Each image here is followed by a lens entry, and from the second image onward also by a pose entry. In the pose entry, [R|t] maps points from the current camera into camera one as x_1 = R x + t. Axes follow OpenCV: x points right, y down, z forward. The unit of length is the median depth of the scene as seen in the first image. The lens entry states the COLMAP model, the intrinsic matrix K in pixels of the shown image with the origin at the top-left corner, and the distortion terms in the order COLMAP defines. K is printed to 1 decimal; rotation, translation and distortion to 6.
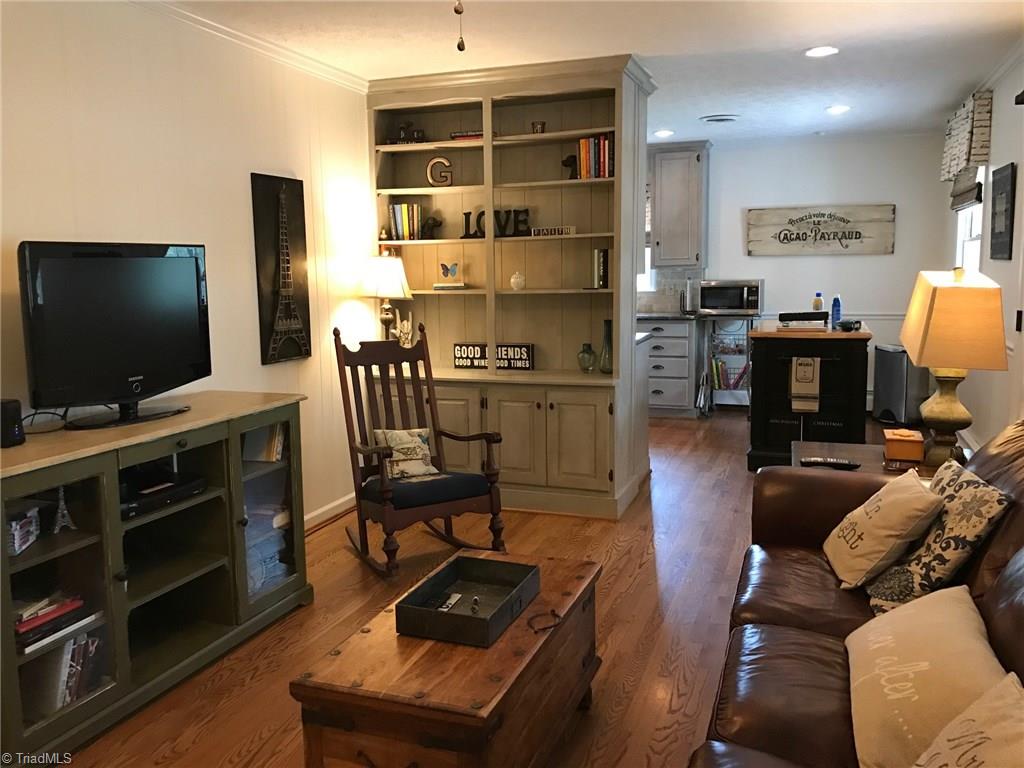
lens RADIAL K [[836.7, 0, 512.7], [0, 836.7, 379.8], [0, 0, 1]] dist [0.024963, -0.019021]
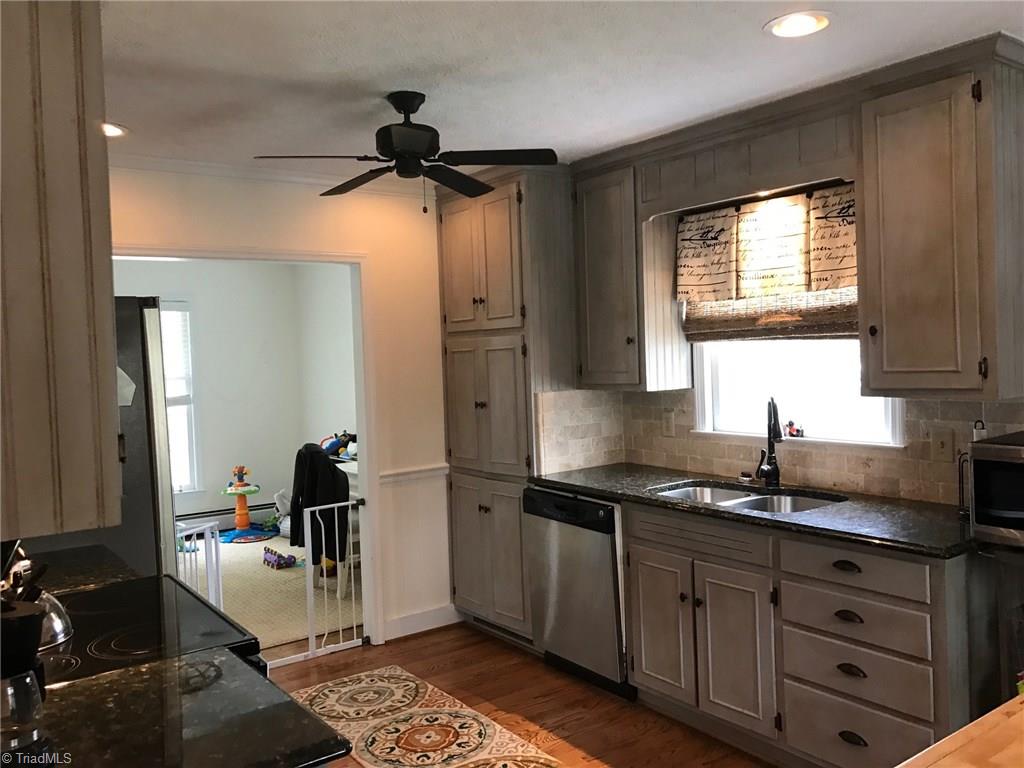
lens RADIAL K [[836.7, 0, 516.7], [0, 836.7, 381.1], [0, 0, 1]] dist [0.024963, -0.019021]
pose [[0.841063, 0.008107, -0.540877, 0.253949], [-0.056668, 0.995706, -0.073195, -0.107223], [0.537961, 0.092212, 0.837911, 0.618390]]
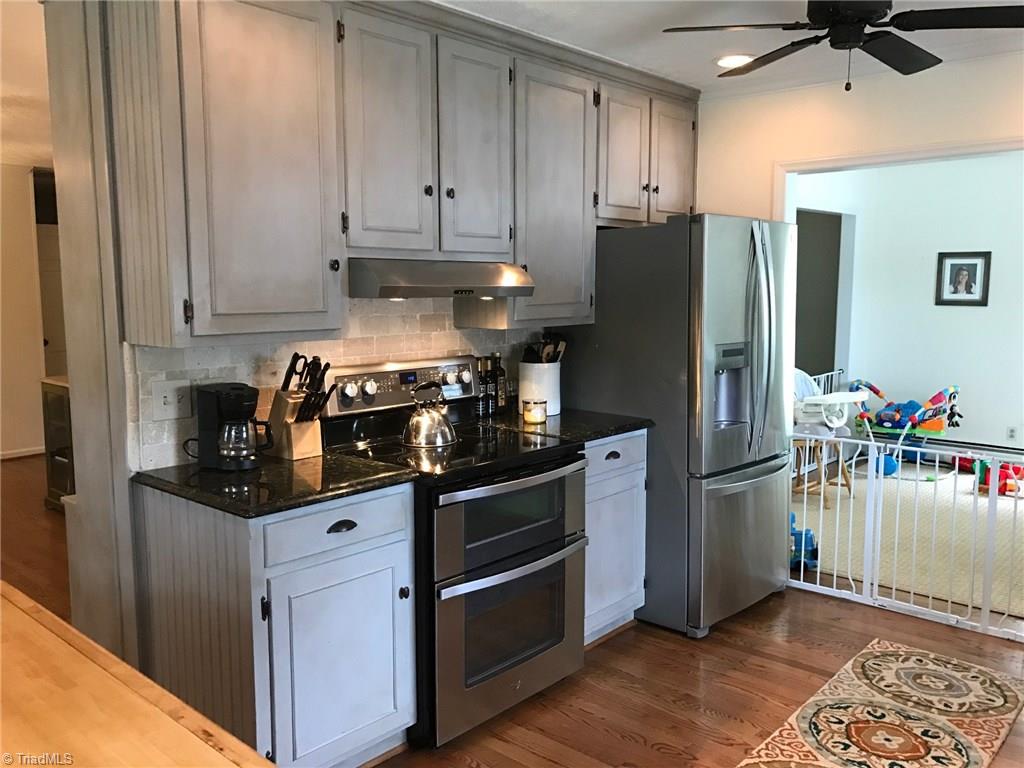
lens RADIAL K [[836.7, 0, 513.4], [0, 836.7, 386.5], [0, 0, 1]] dist [0.024963, -0.019021]
pose [[-0.372362, 0.121062, -0.920158, 0.377735], [-0.113597, 0.978056, 0.174648, -0.153474], [0.921109, 0.169559, -0.350439, 1.018514]]
